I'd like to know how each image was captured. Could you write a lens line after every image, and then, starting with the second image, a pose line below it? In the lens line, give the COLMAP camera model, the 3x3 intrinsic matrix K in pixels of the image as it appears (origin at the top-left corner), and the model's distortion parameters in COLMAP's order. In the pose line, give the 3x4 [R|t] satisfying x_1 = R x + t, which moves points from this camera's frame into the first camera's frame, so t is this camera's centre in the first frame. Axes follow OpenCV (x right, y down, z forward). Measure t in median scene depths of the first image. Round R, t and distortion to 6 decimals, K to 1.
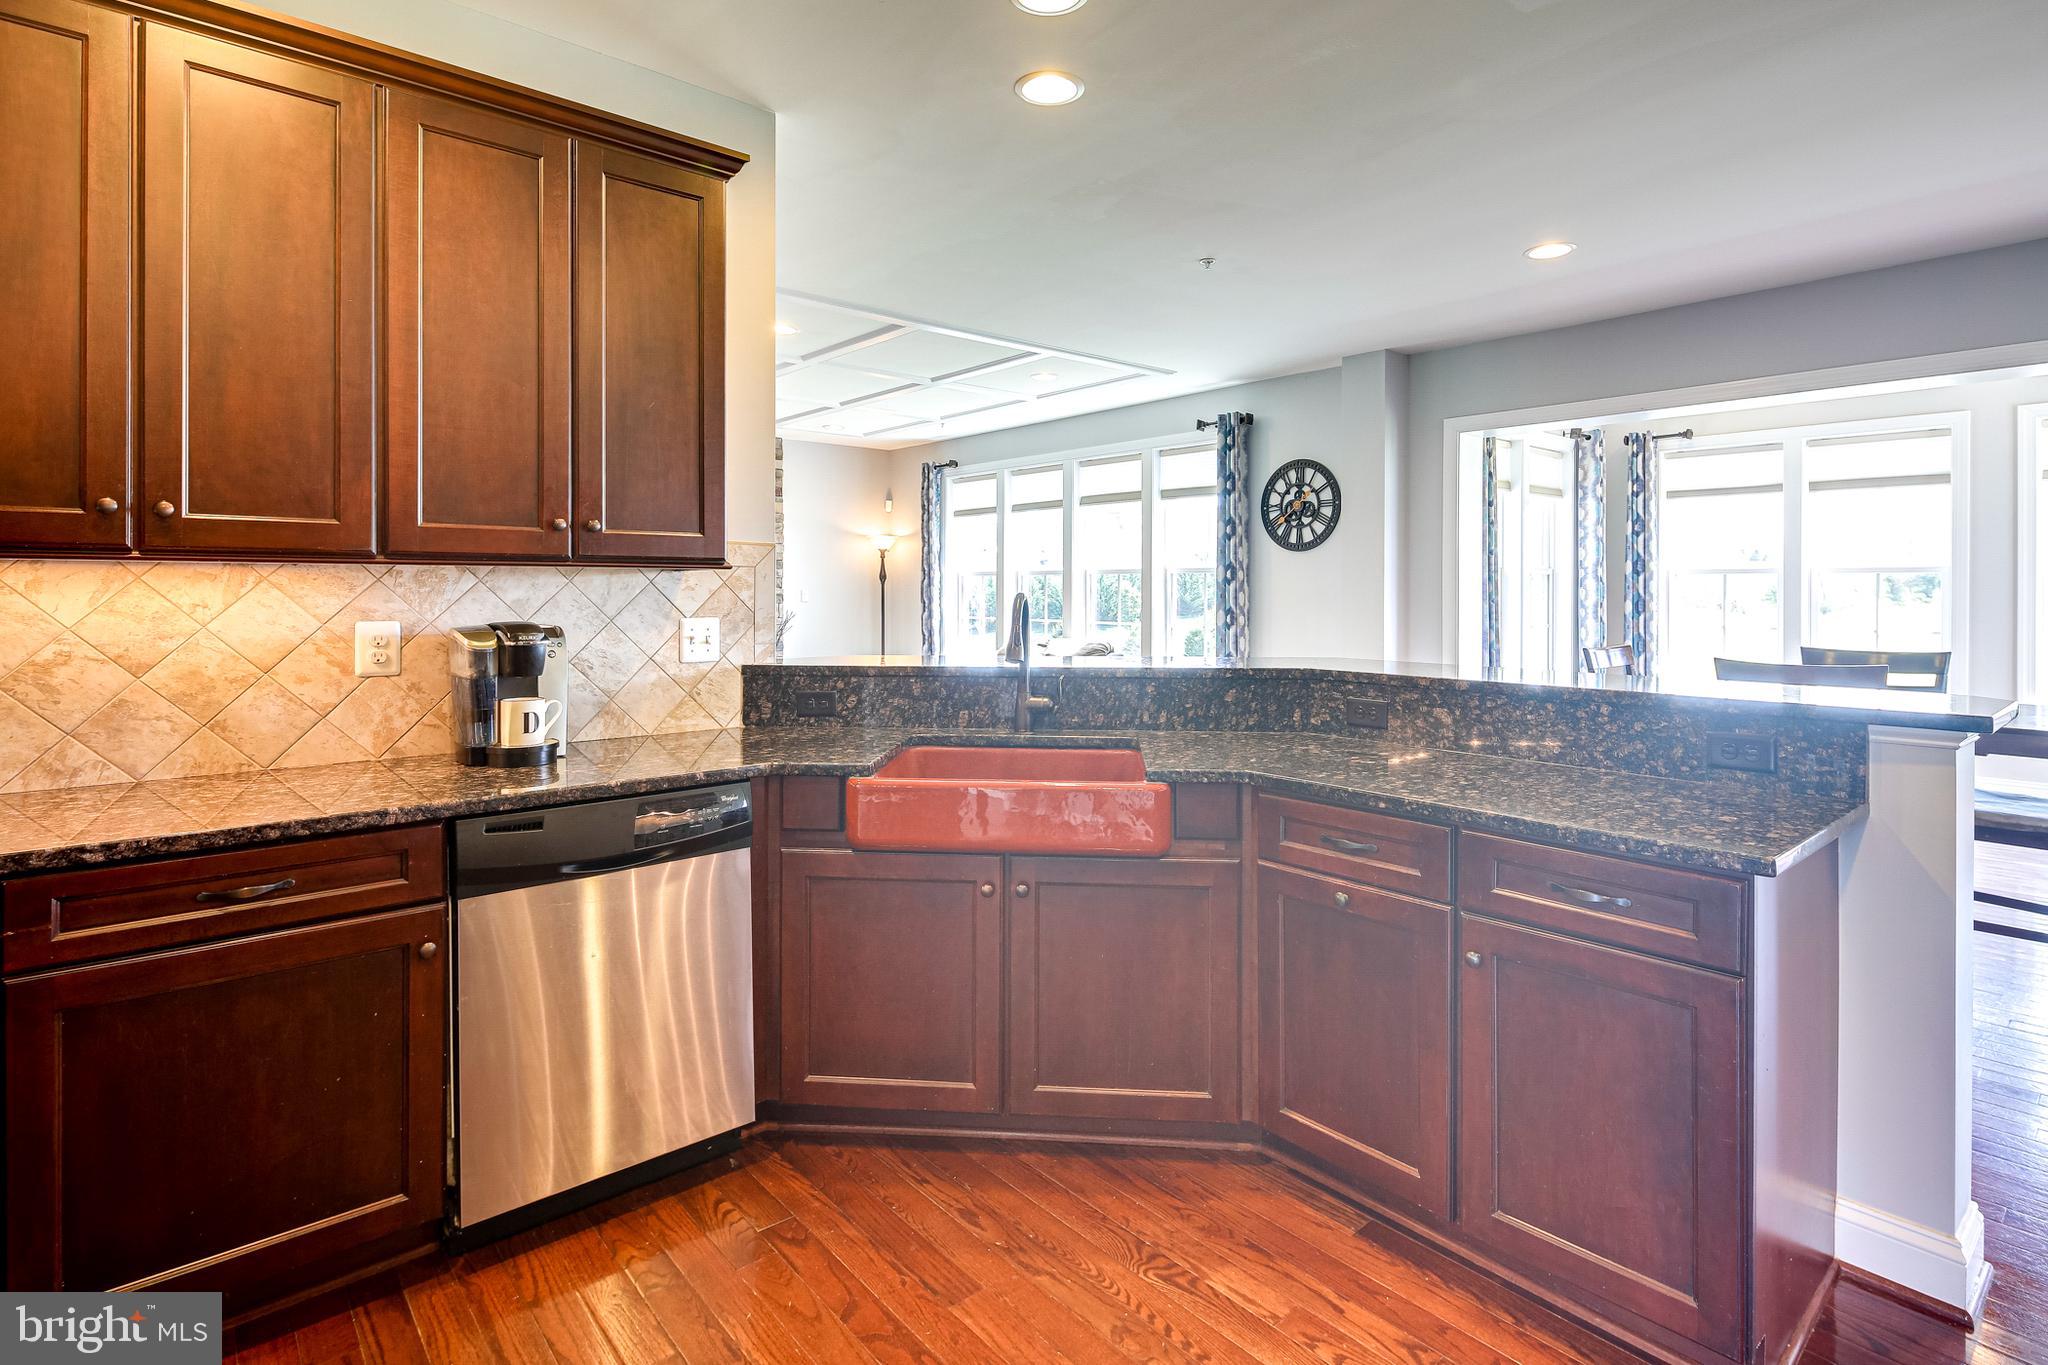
lens RADIAL K [[1002.0, 0, 1032.7], [0, 1002.0, 593.7], [0, 0, 1]] dist [0.006333, -0.004605]
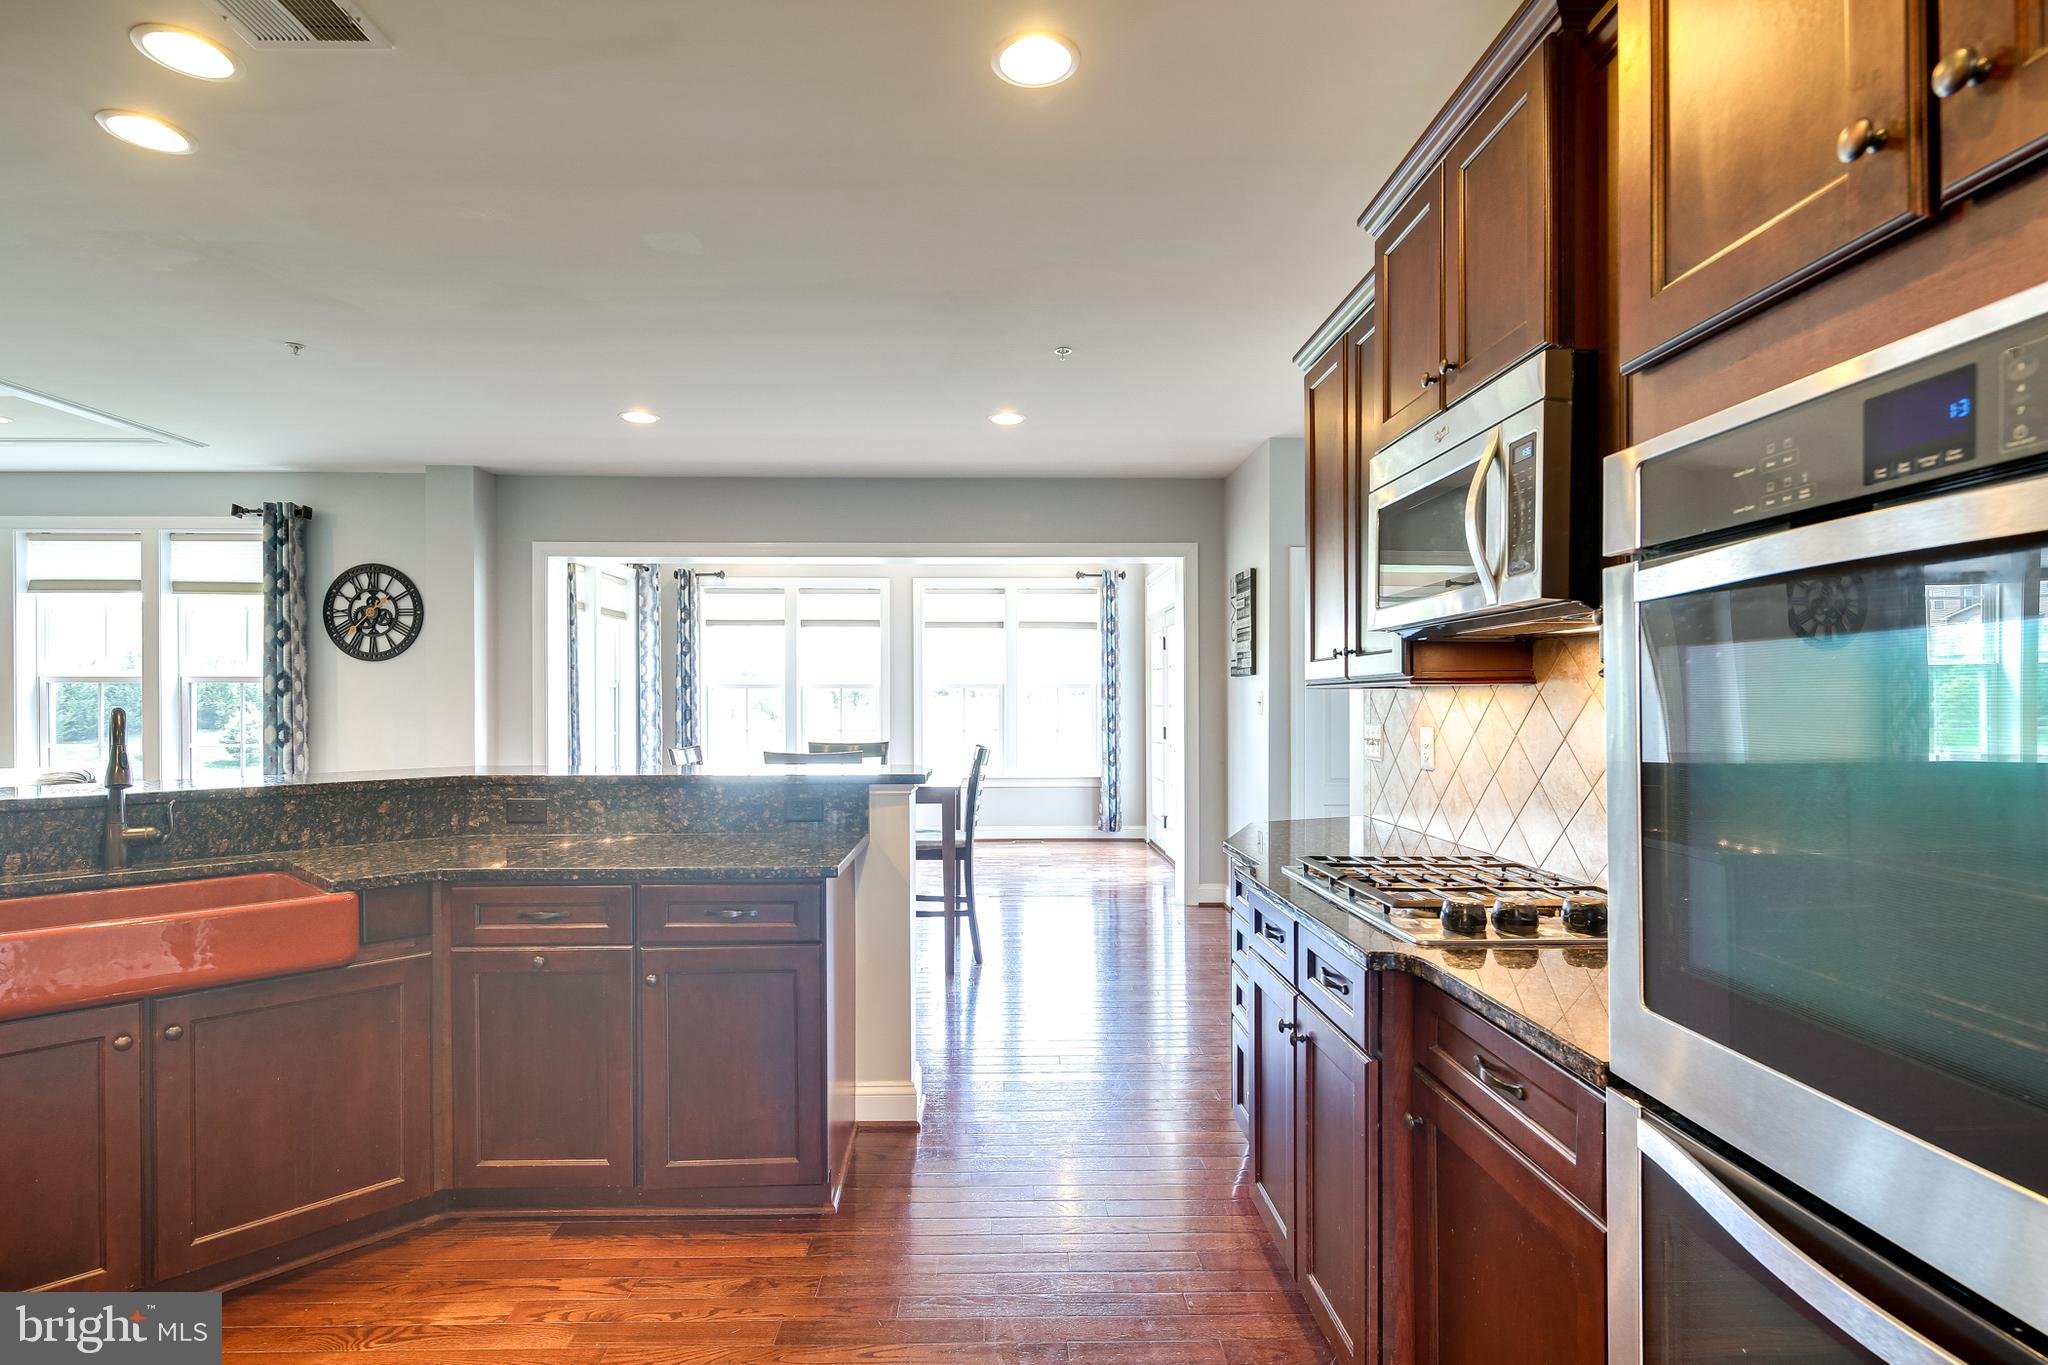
lens RADIAL K [[1002.0, 0, 1007.5], [0, 1002.0, 699.4], [0, 0, 1]] dist [0.006333, -0.004605]
pose [[0.635917, -0.001724, 0.771756, -0.204804], [0.005399, 0.999983, -0.002215, -0.002116], [-0.771739, 0.005575, 0.635915, -0.151755]]
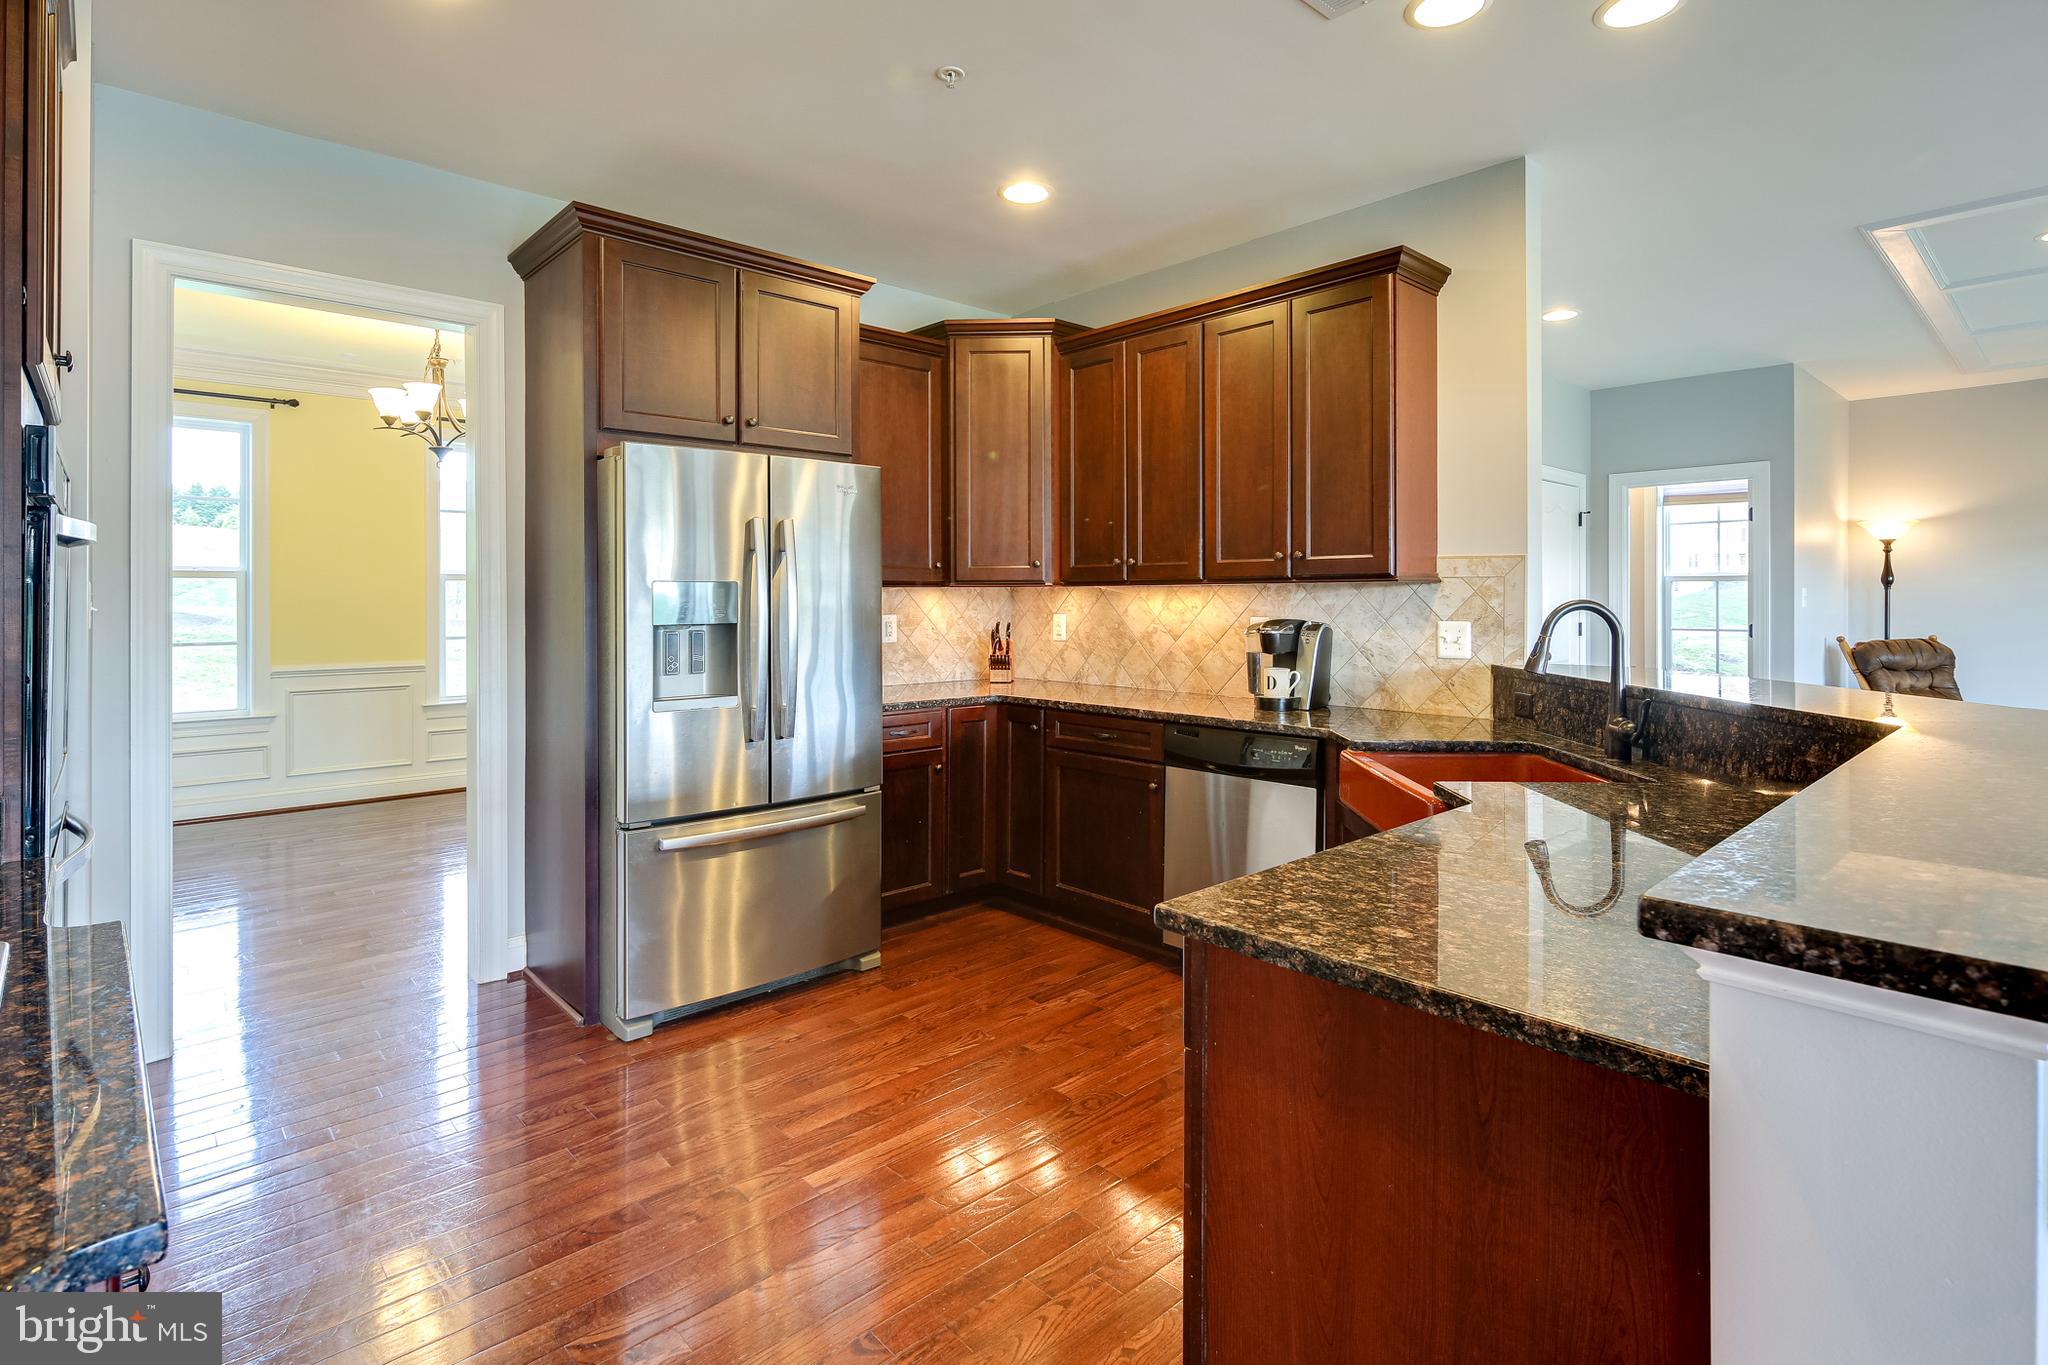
lens RADIAL K [[1002.0, 0, 1097.9], [0, 1002.0, 601.1], [0, 0, 1]] dist [0.006333, -0.004605]
pose [[0.068996, -0.004629, -0.997606, 0.902726], [-0.006000, 0.999969, -0.005055, 0.008830], [0.997599, 0.006334, 0.068966, 0.534131]]
